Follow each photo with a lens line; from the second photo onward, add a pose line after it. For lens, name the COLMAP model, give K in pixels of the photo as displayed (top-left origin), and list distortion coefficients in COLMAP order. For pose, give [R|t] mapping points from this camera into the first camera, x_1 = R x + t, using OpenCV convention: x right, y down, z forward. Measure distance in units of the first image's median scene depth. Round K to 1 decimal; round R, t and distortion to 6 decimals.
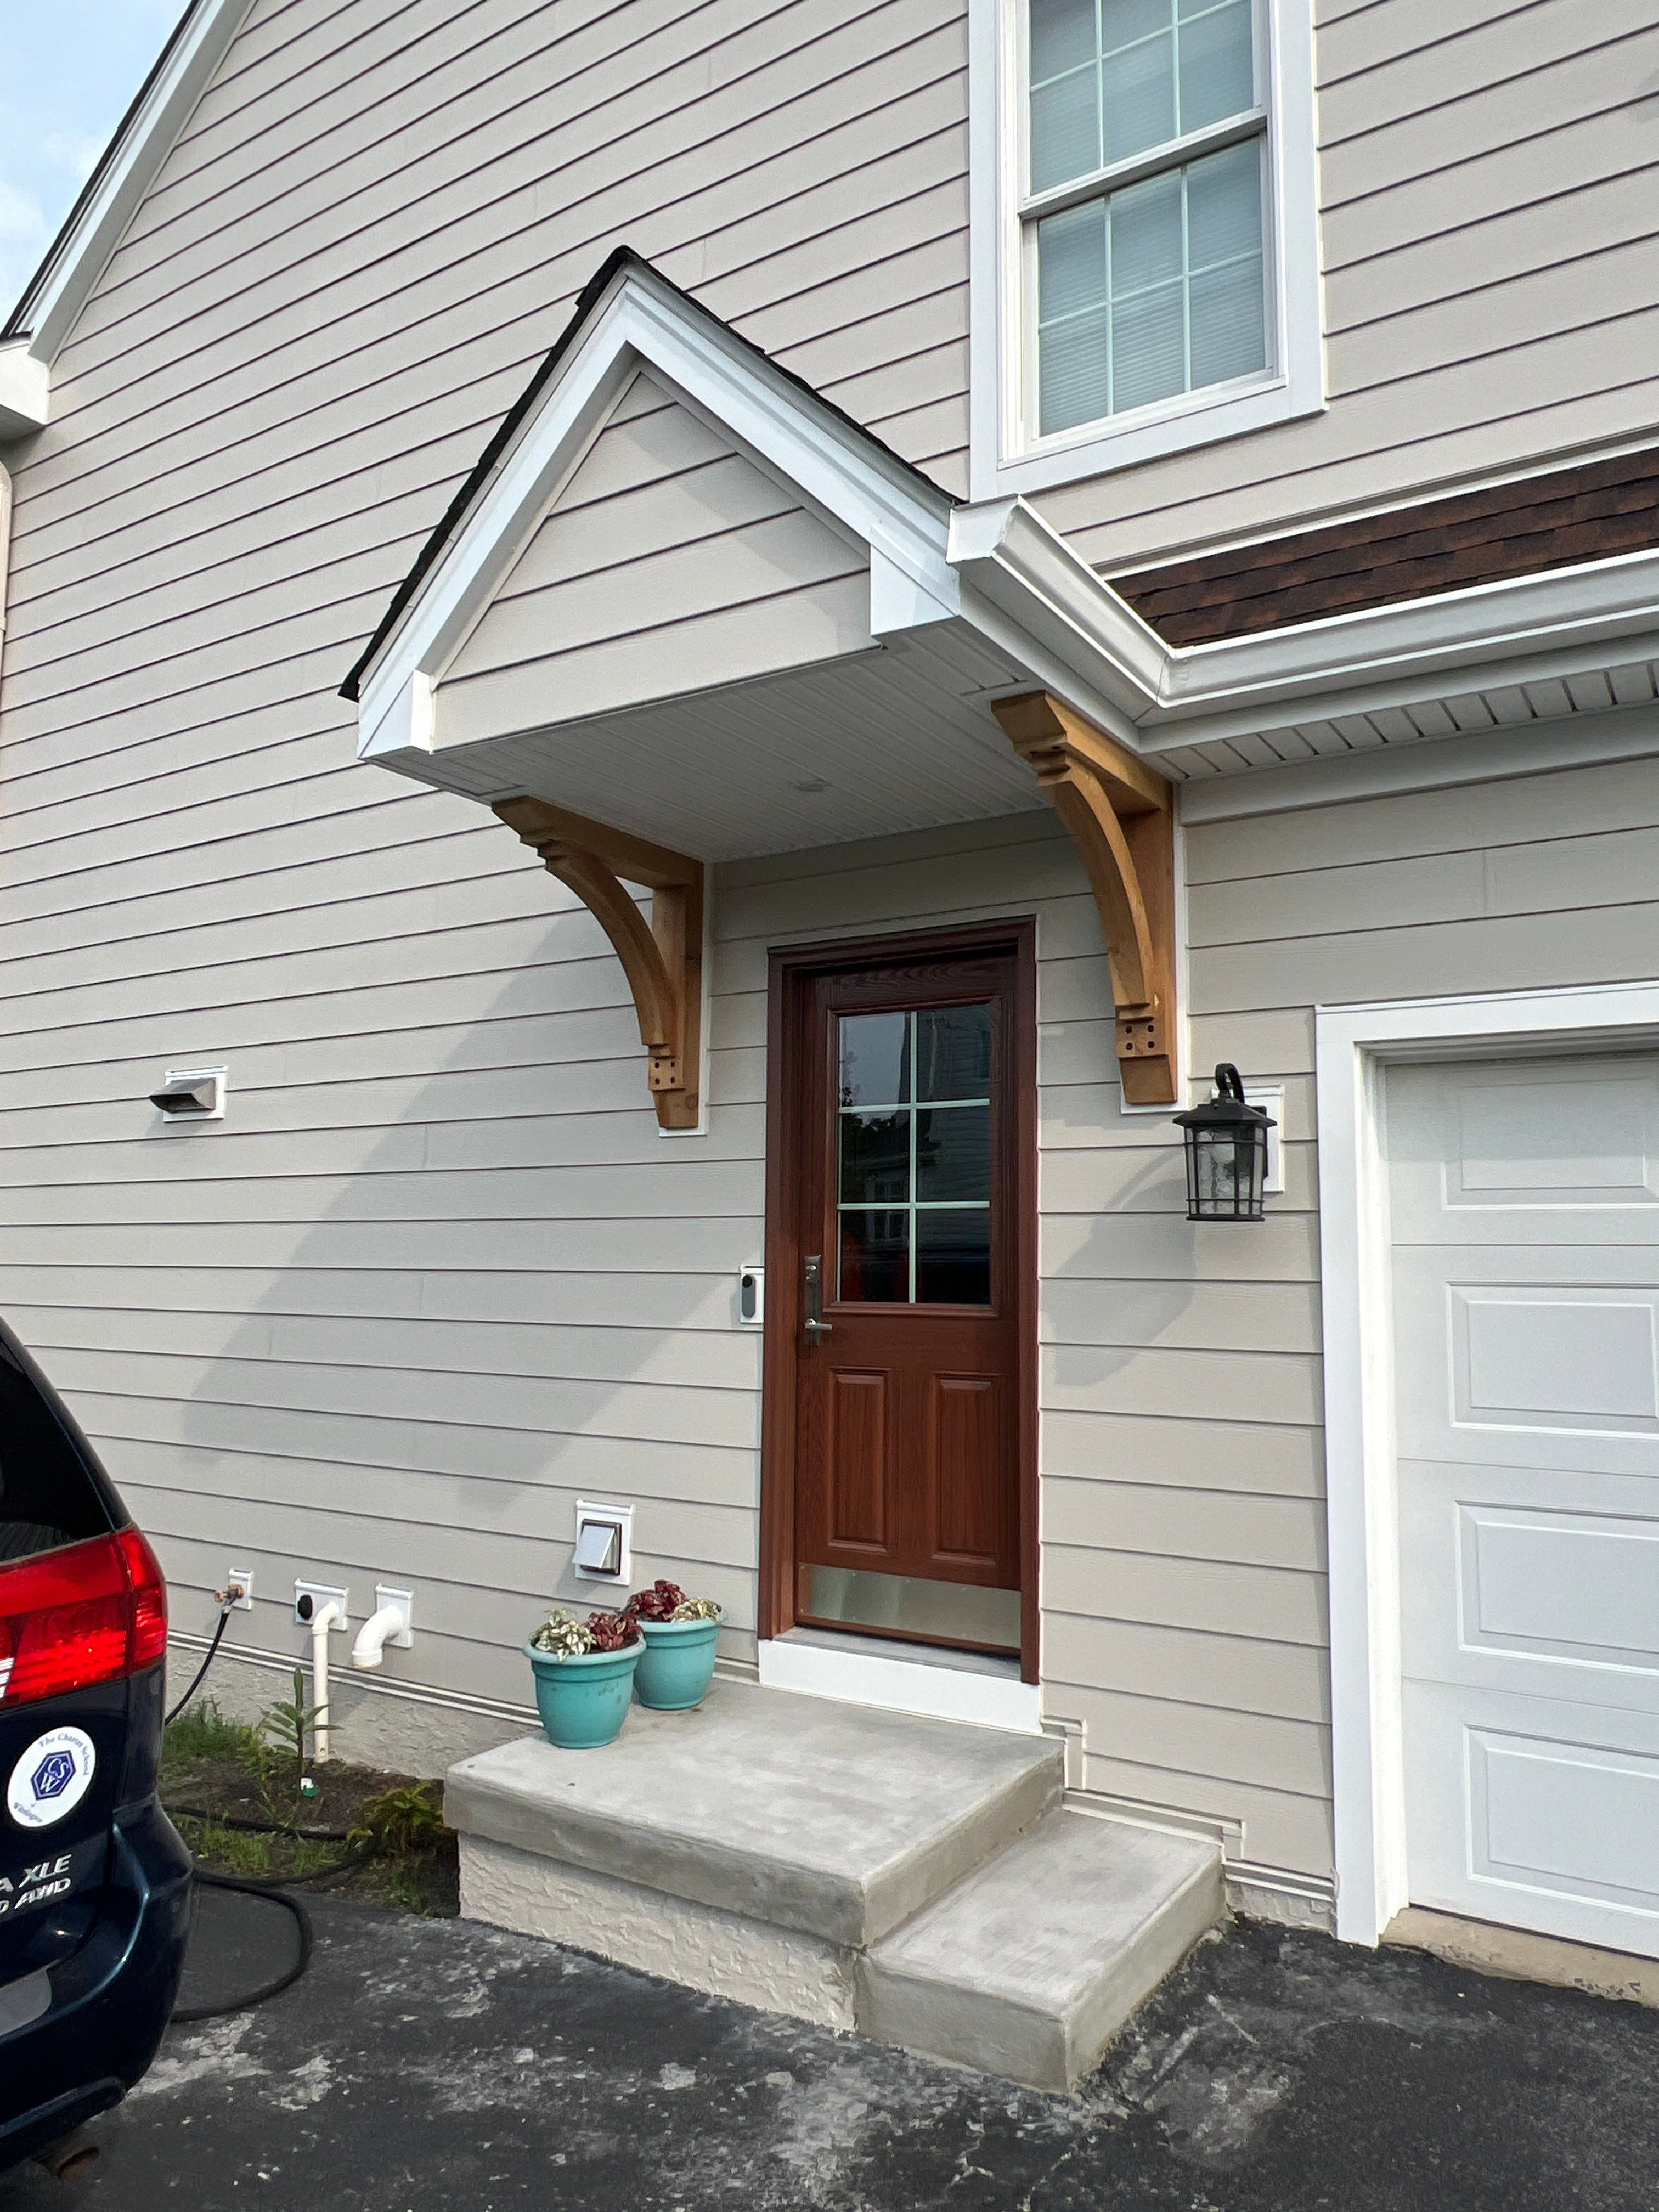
lens RADIAL K [[1650.7, 0, 829.5], [0, 1650.7, 1106.0], [0, 0, 1]] dist [0.001732, -0.000455]
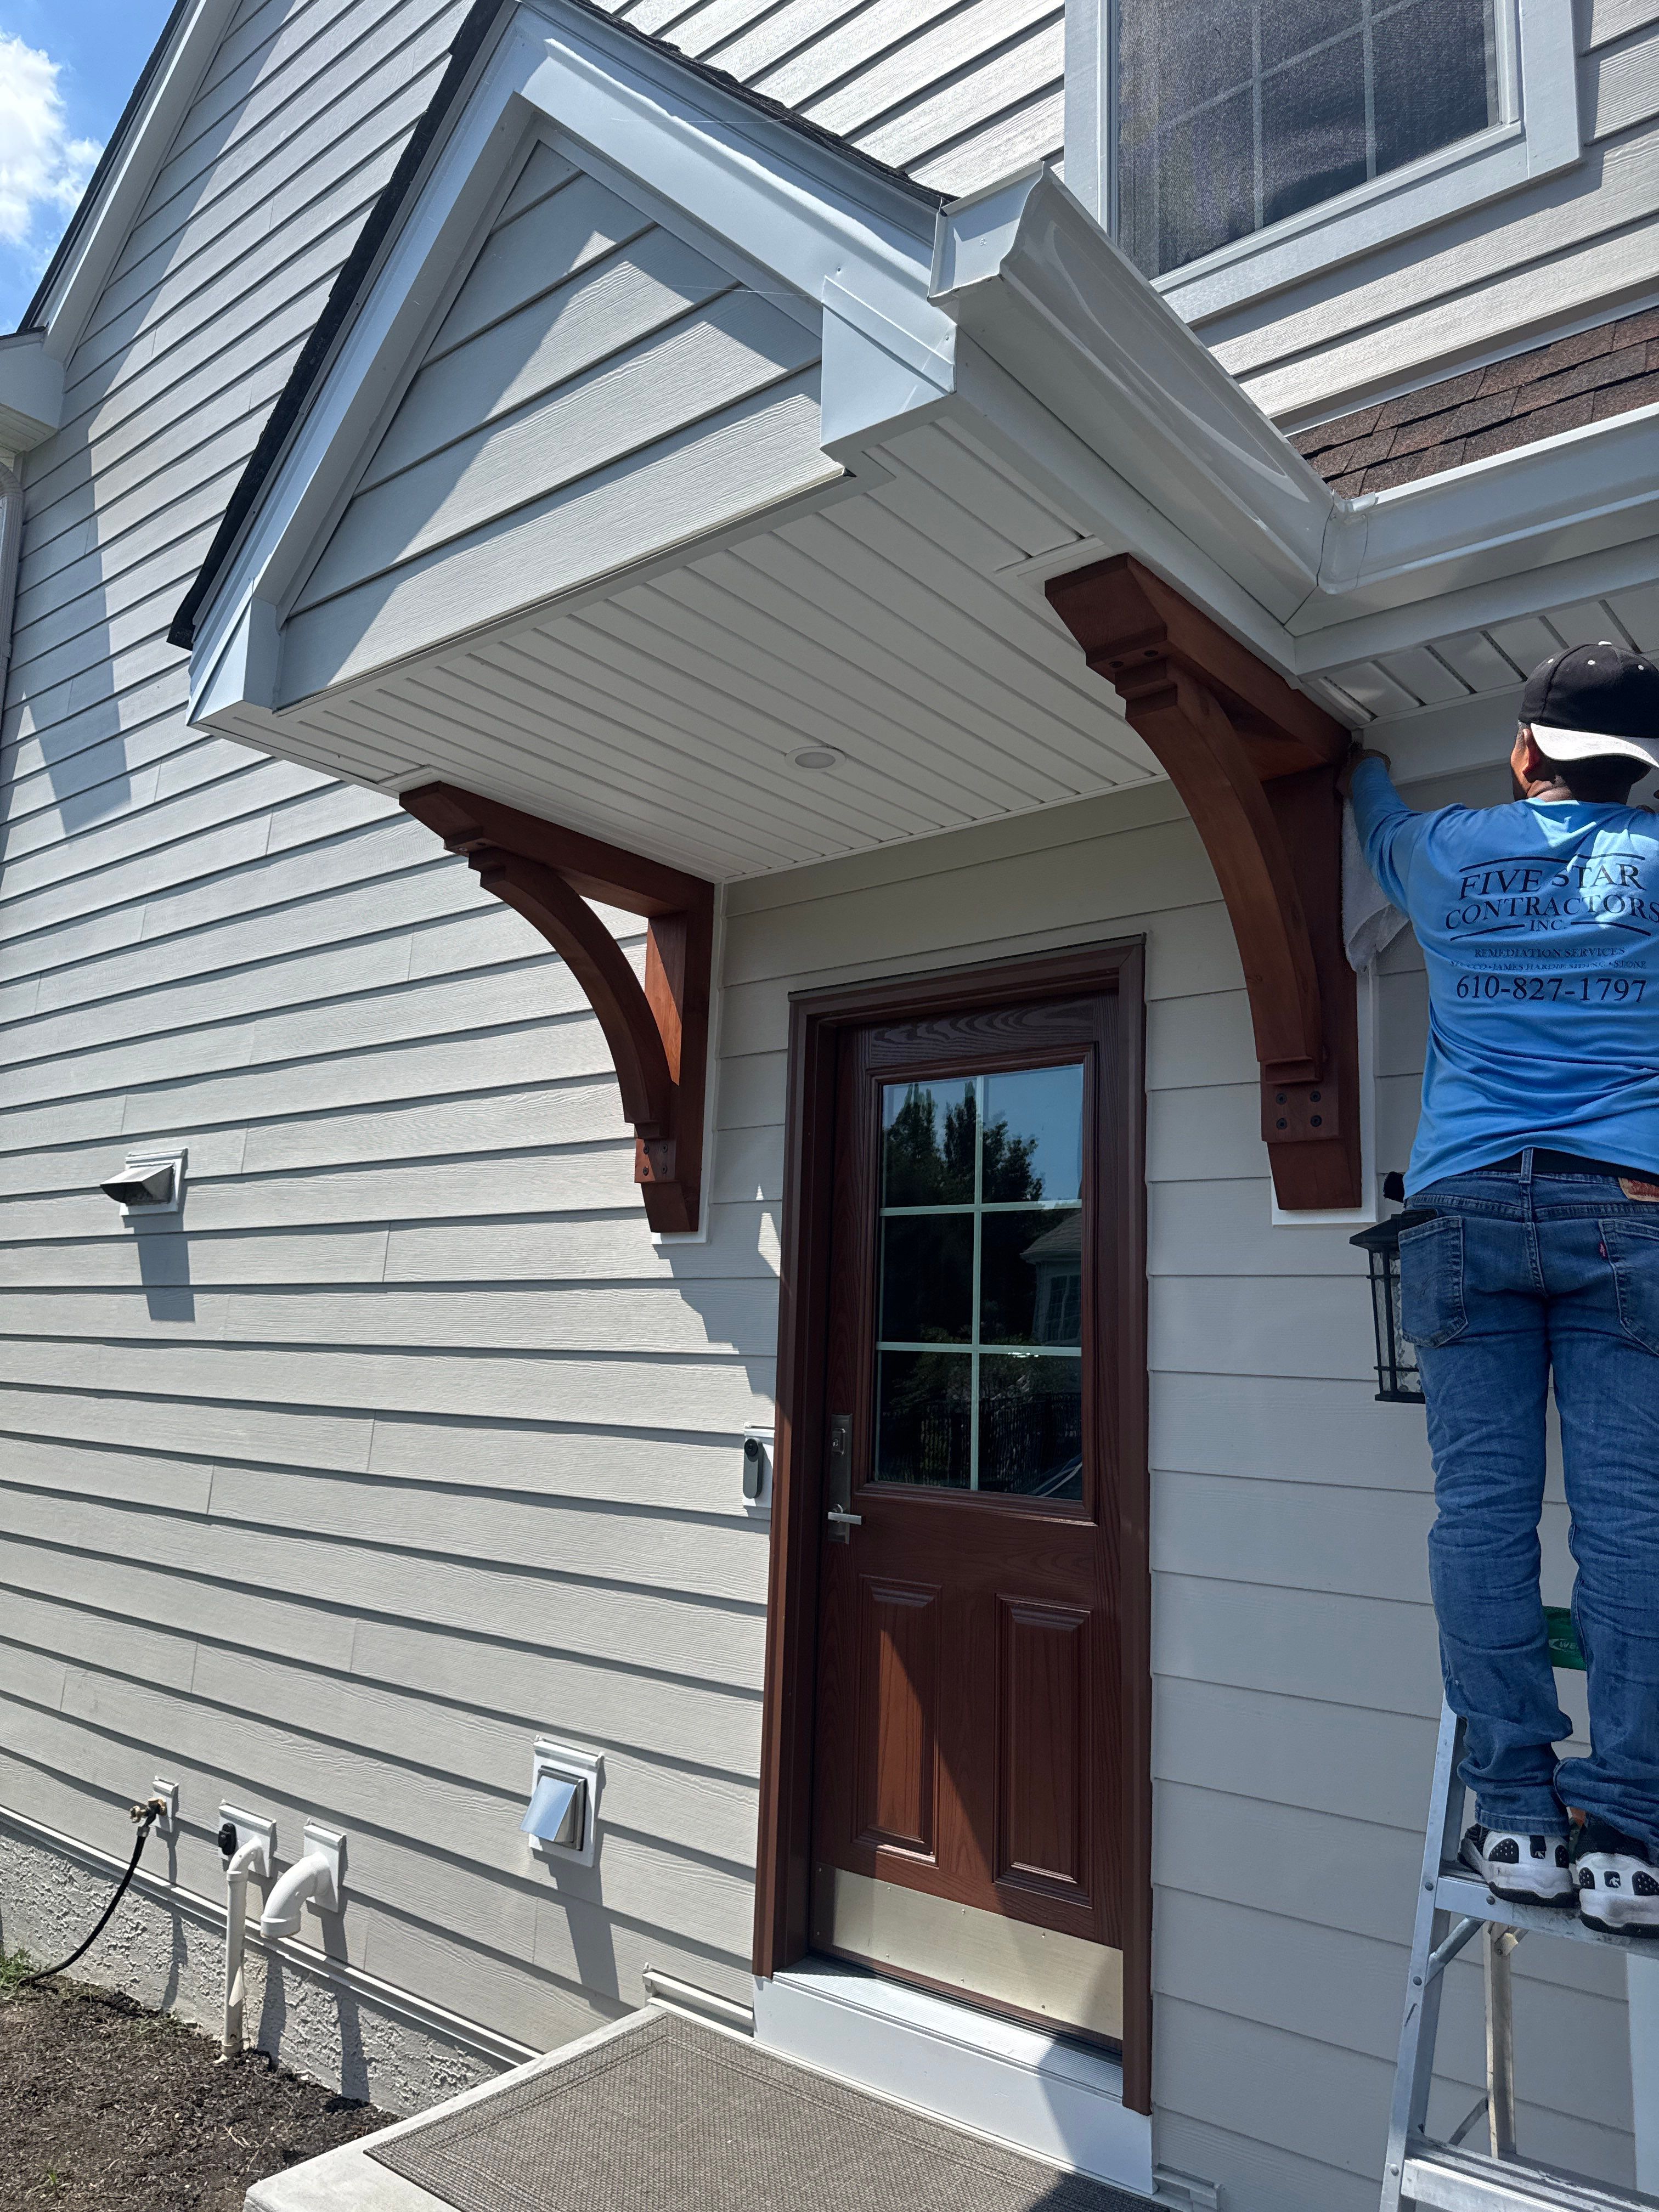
lens RADIAL K [[1531.5, 0, 829.5], [0, 1531.5, 1106.0], [0, 0, 1]] dist [0.099612, -0.141940]
pose [[0.988972, 0.002272, -0.148085, 0.086407], [-0.010982, 0.998255, -0.058028, -0.005093], [0.147694, 0.059014, 0.987271, 0.336745]]
